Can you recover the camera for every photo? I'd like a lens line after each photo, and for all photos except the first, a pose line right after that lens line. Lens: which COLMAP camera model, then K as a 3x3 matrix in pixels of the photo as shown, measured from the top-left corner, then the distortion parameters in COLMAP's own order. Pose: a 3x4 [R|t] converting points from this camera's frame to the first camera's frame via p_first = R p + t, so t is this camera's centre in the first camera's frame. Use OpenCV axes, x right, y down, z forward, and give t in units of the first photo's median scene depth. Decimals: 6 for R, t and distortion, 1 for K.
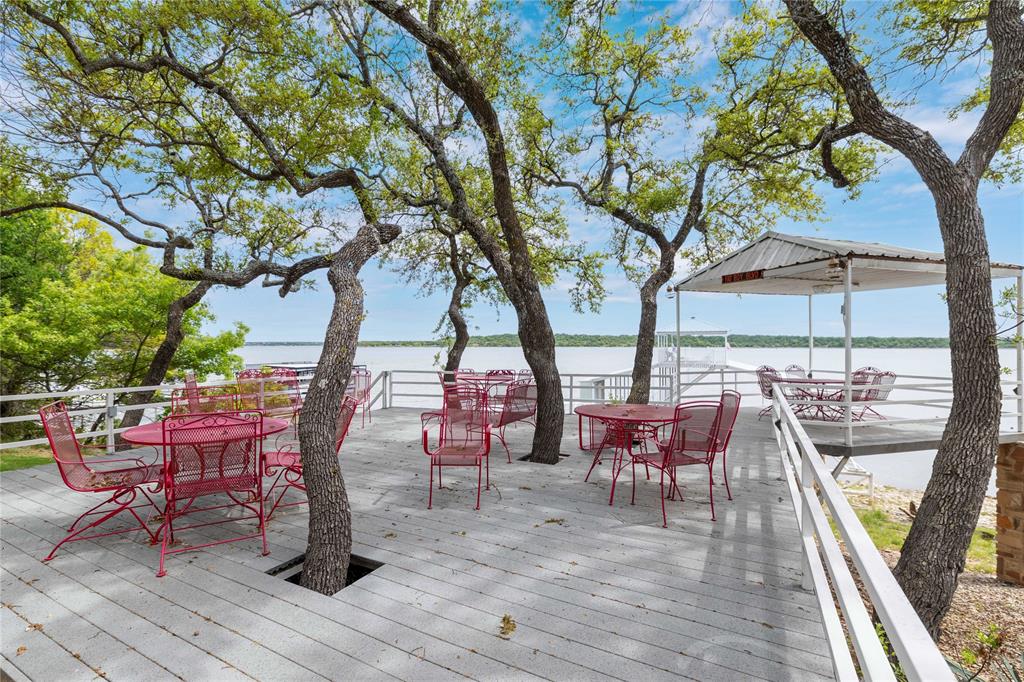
lens RADIAL K [[460.4, 0, 509.0], [0, 460.4, 345.1], [0, 0, 1]] dist [0.002544, 0.000371]
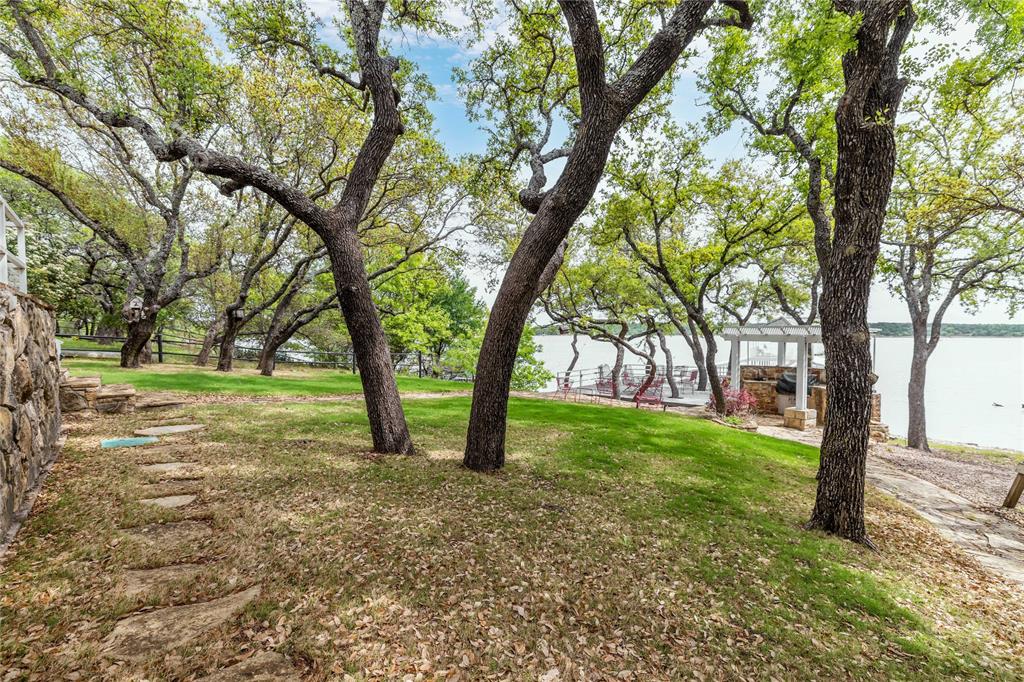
lens RADIAL K [[460.4, 0, 508.2], [0, 460.4, 344.8], [0, 0, 1]] dist [0.002544, 0.000371]
pose [[0.980551, 0.004303, -0.196218, -0.367102], [0.001060, 0.999629, 0.027218, -0.111966], [0.196262, -0.026896, 0.980183, -1.467606]]
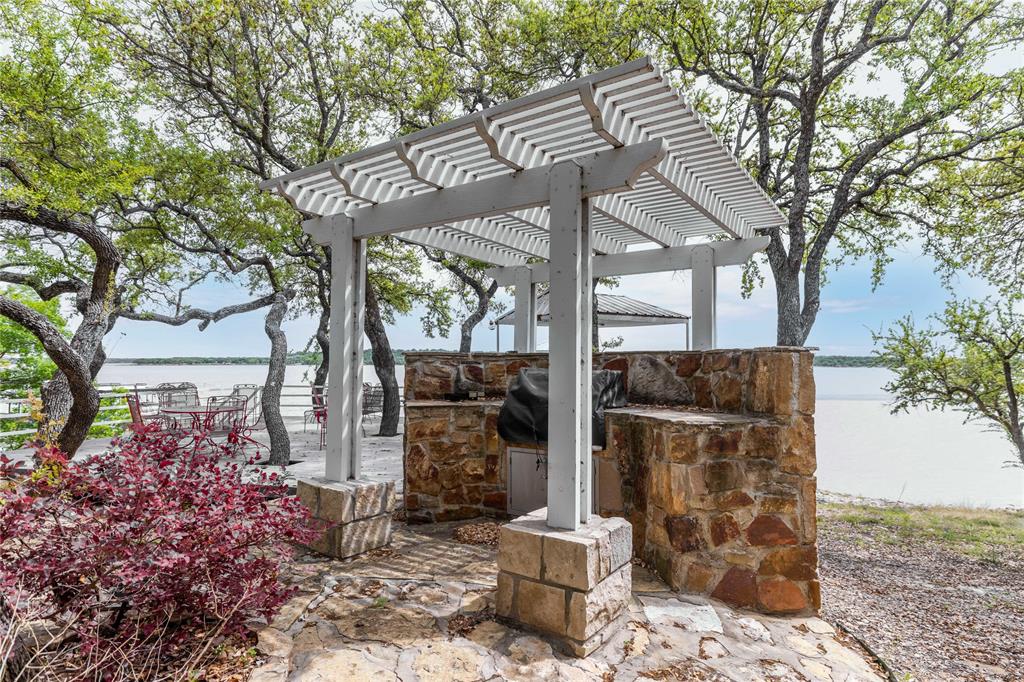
lens RADIAL K [[553.2, 0, 510.4], [0, 553.2, 341.7], [0, 0, 1]] dist [-0.010280, -0.001505]
pose [[0.971295, 0.010413, 0.237649, 0.016045], [-0.001265, 0.999253, -0.038613, -0.003962], [-0.237874, 0.037204, 0.970583, -0.499096]]
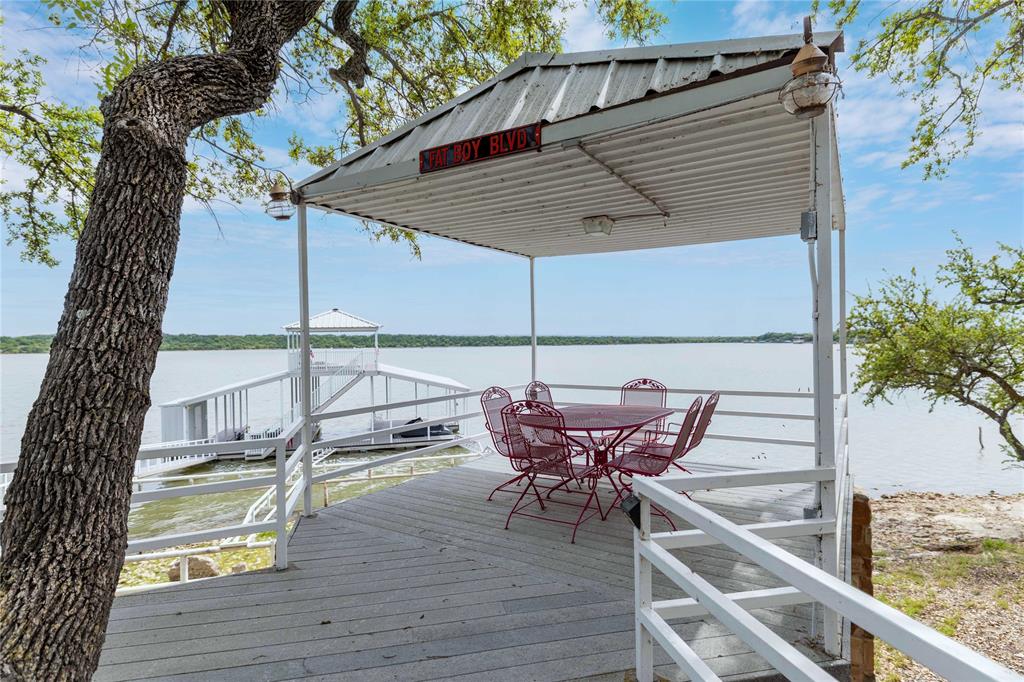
lens RADIAL K [[524.0, 0, 509.7], [0, 524.0, 344.5], [0, 0, 1]] dist [0.000991, -0.000036]
pose [[0.762902, -0.013583, 0.646371, 0.187561], [0.015713, 0.999874, 0.002465, 0.000437], [-0.646323, 0.008276, 0.763019, 0.484695]]
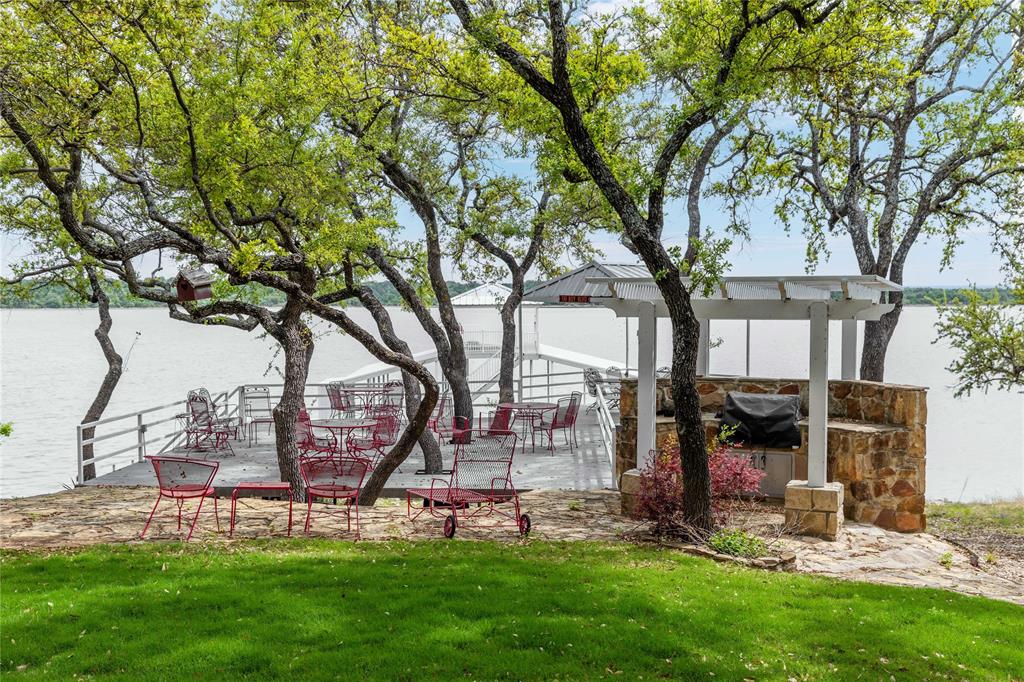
lens RADIAL K [[1014.1, 0, 512.9], [0, 1014.1, 341.6], [0, 0, 1]] dist [-0.010308, 0.000000]
pose [[0.905933, -0.021988, 0.422850, -0.571324], [0.004657, 0.999108, 0.041976, -0.107115], [-0.423395, -0.036058, 0.905227, -1.000036]]
